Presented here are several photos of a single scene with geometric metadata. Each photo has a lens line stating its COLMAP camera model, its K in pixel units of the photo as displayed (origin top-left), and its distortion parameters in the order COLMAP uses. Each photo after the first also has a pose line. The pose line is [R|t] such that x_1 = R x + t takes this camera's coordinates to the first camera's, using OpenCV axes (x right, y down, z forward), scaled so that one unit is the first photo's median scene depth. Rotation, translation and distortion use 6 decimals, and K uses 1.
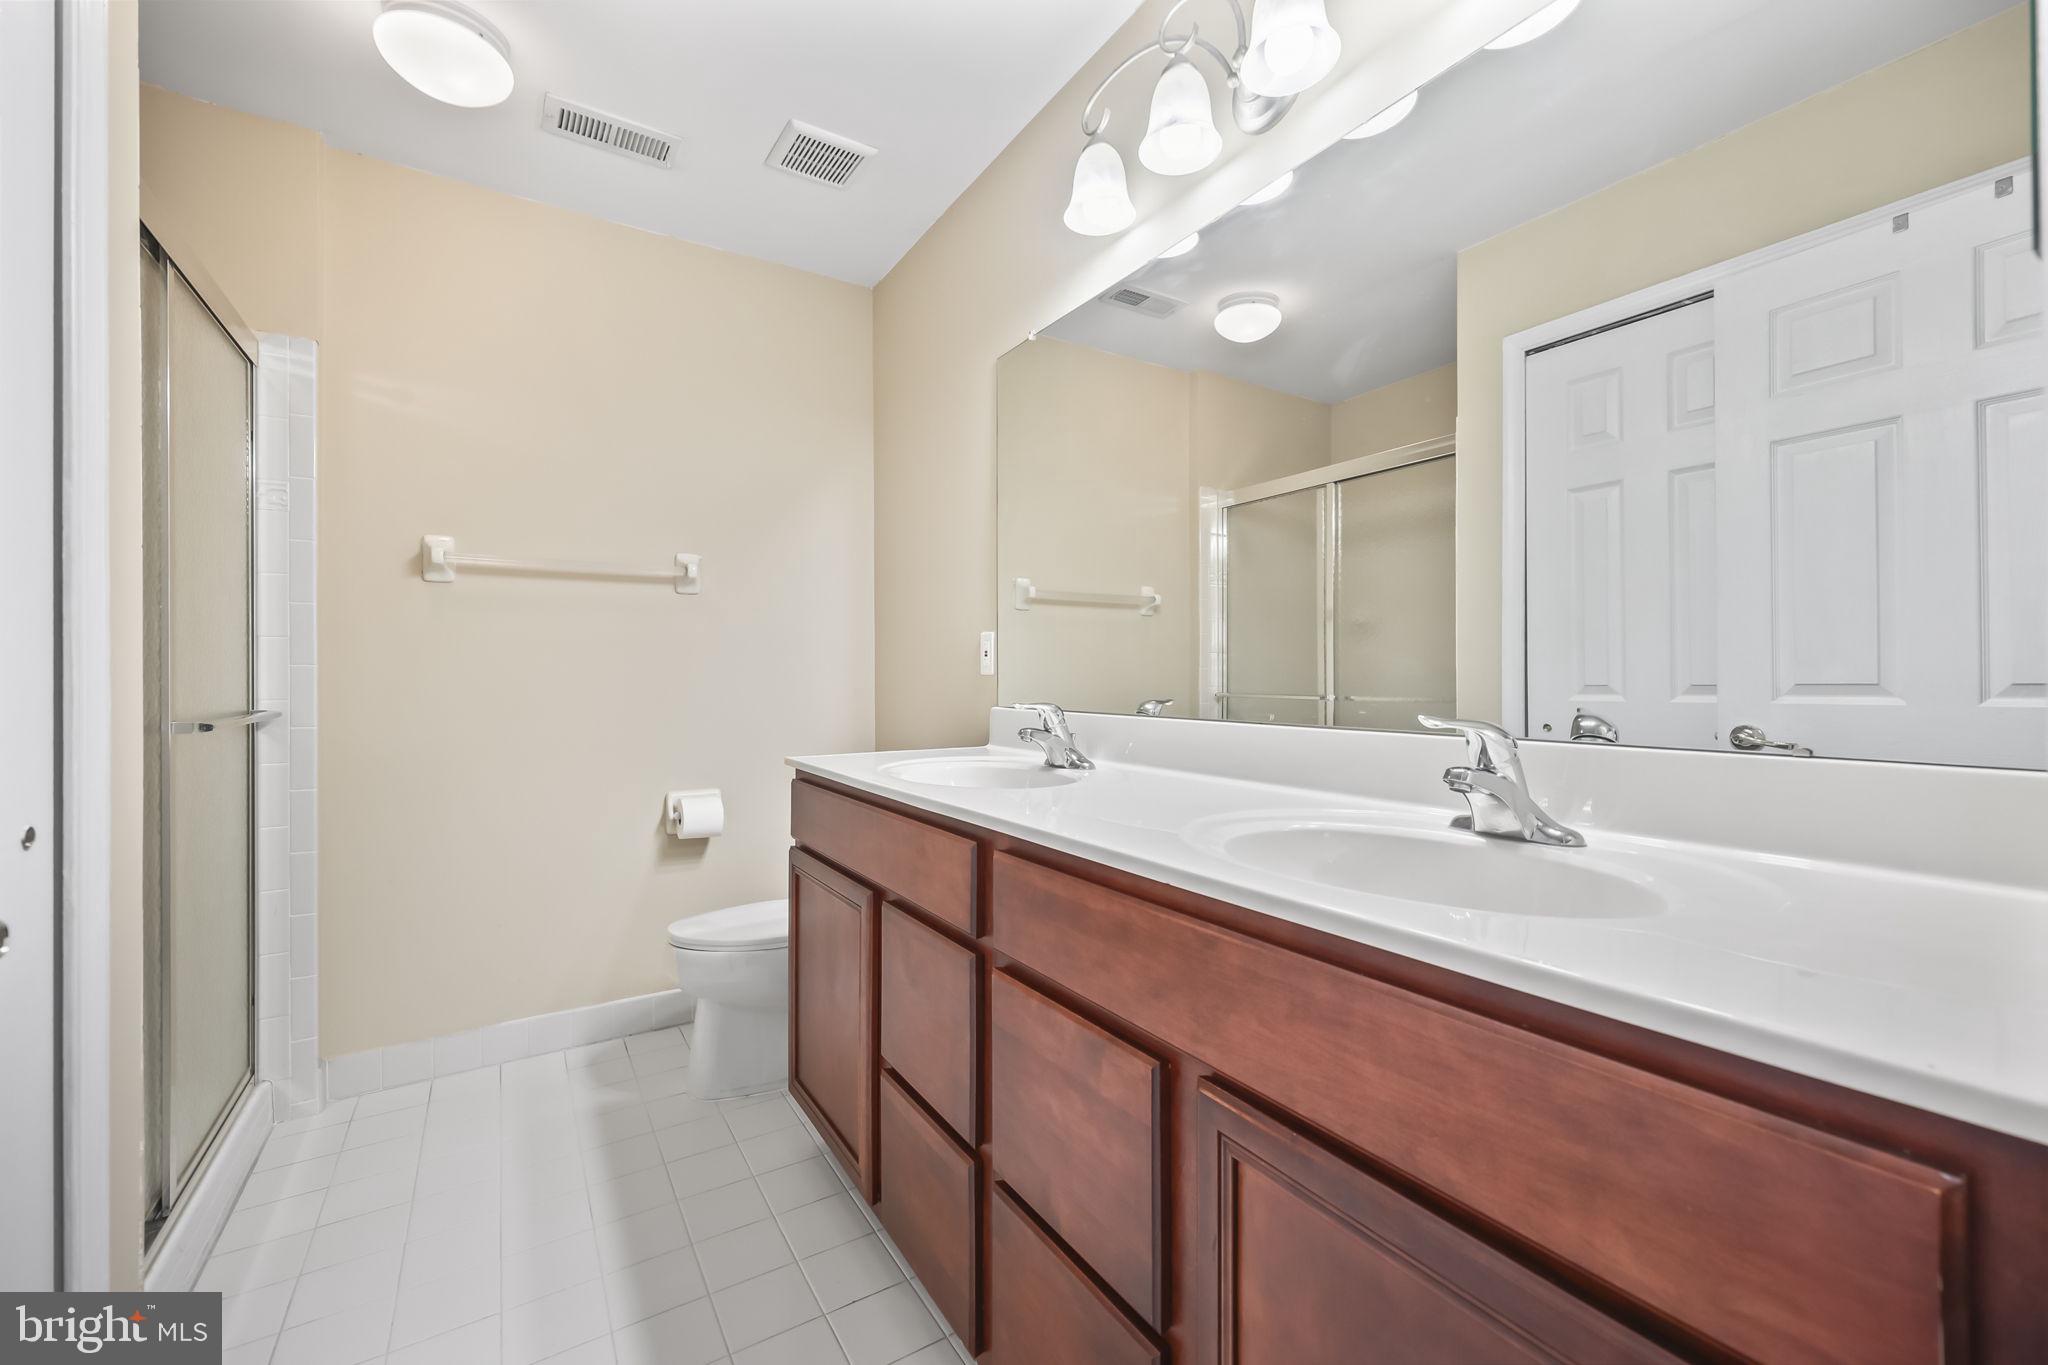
lens RADIAL K [[777.3, 0, 1024.0], [0, 777.3, 682.5], [0, 0, 1]] dist [-0.000511, -0.000052]
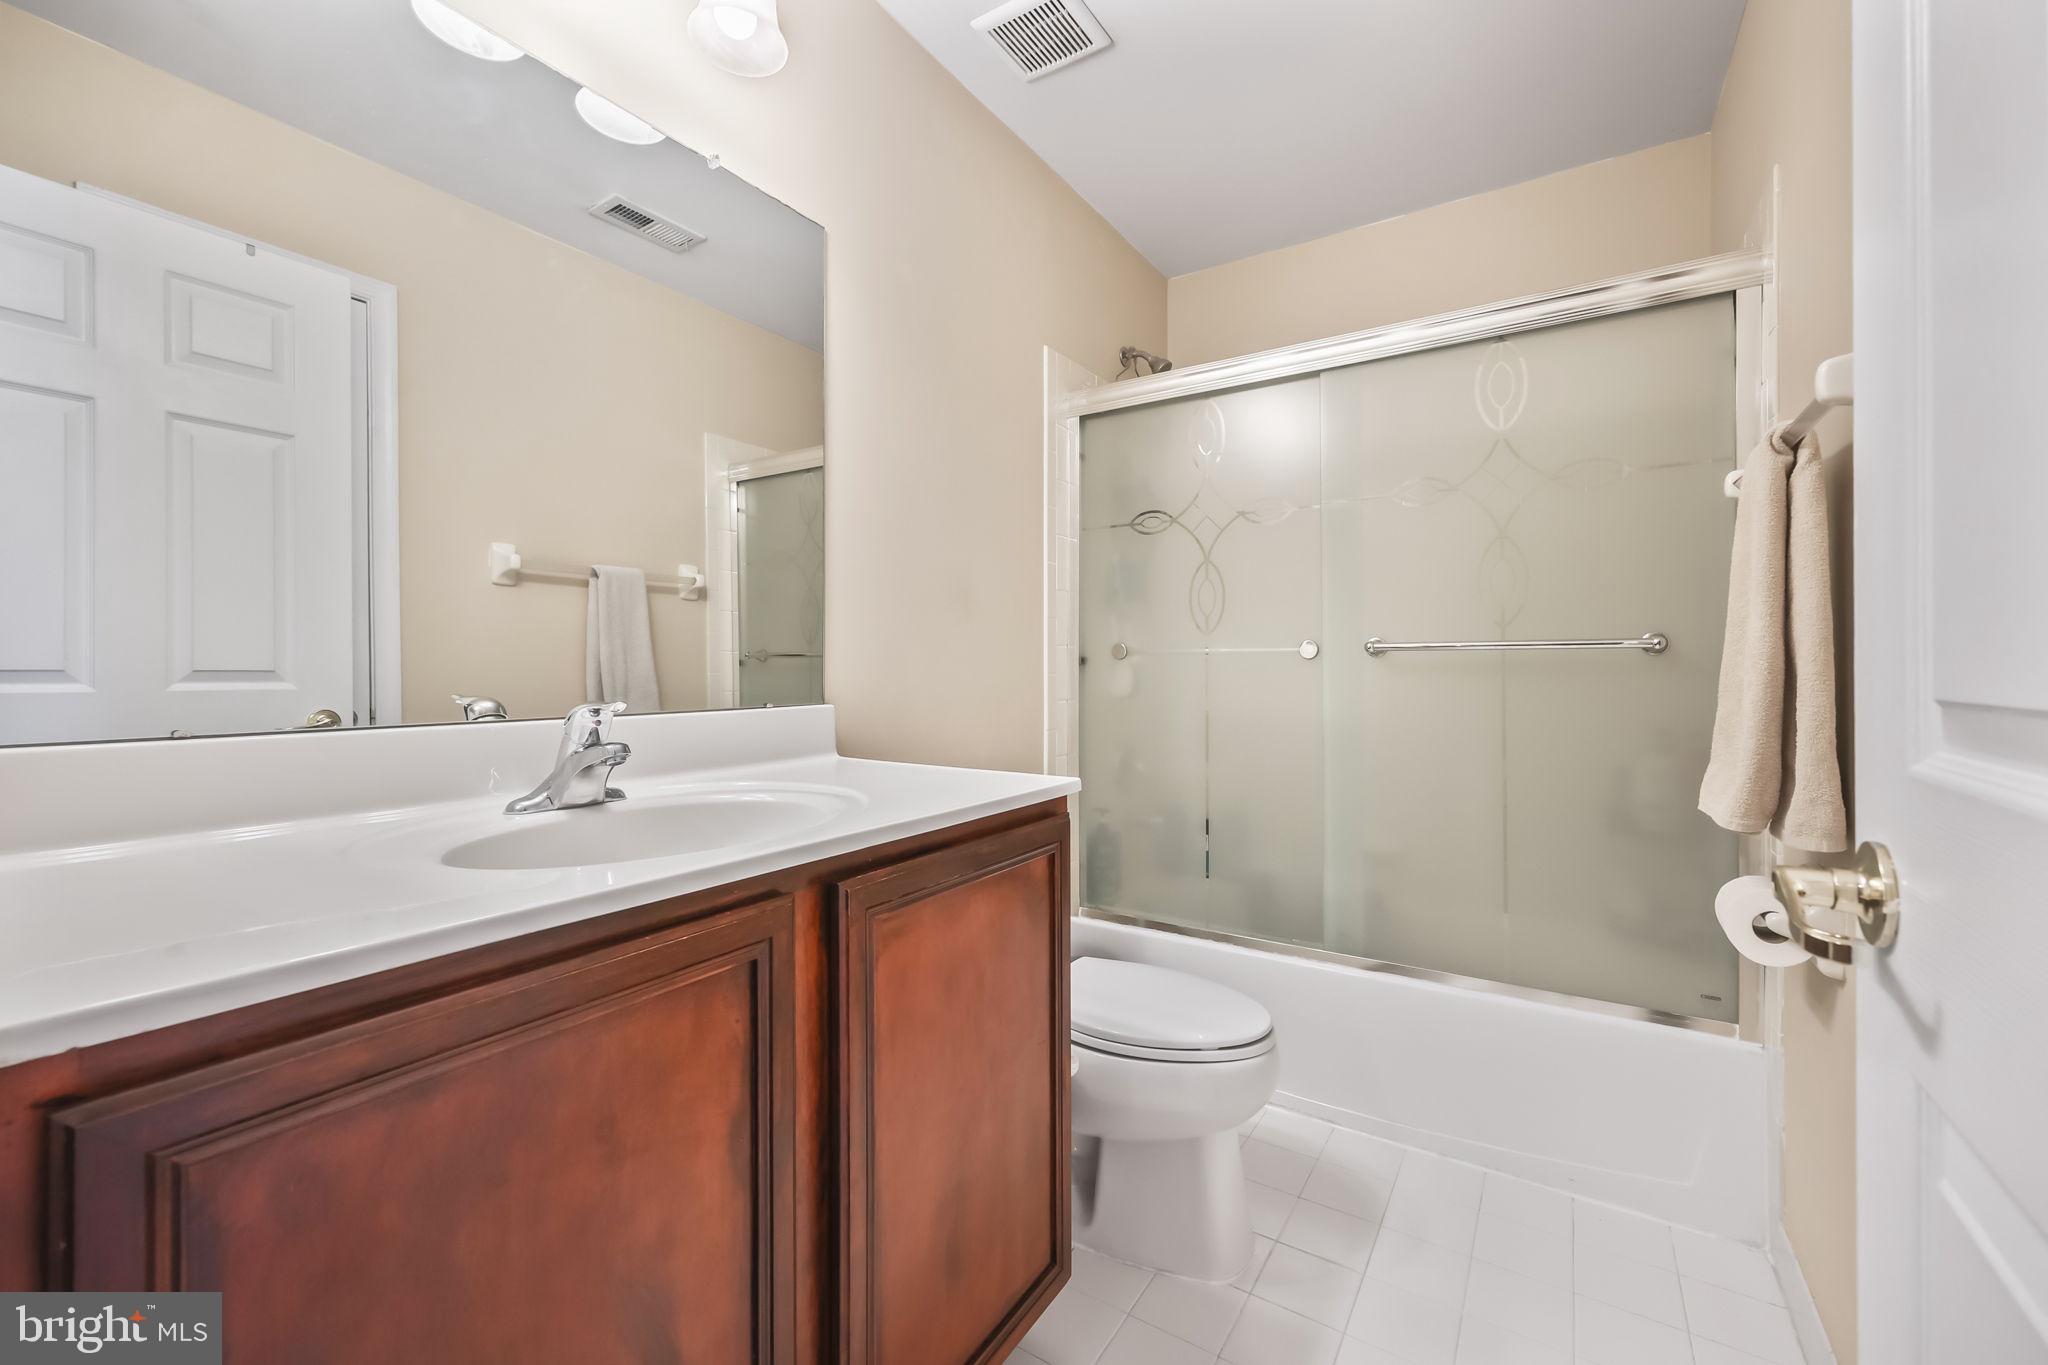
lens RADIAL K [[824.7, 0, 1024.7], [0, 824.7, 674.3], [0, 0, 1]] dist [-0.000417, -0.000066]
pose [[-0.391073, -0.002304, 0.920357, -0.402134], [-0.006250, 0.999980, -0.000152, 0.000600], [-0.920338, -0.005811, -0.391080, 0.469610]]
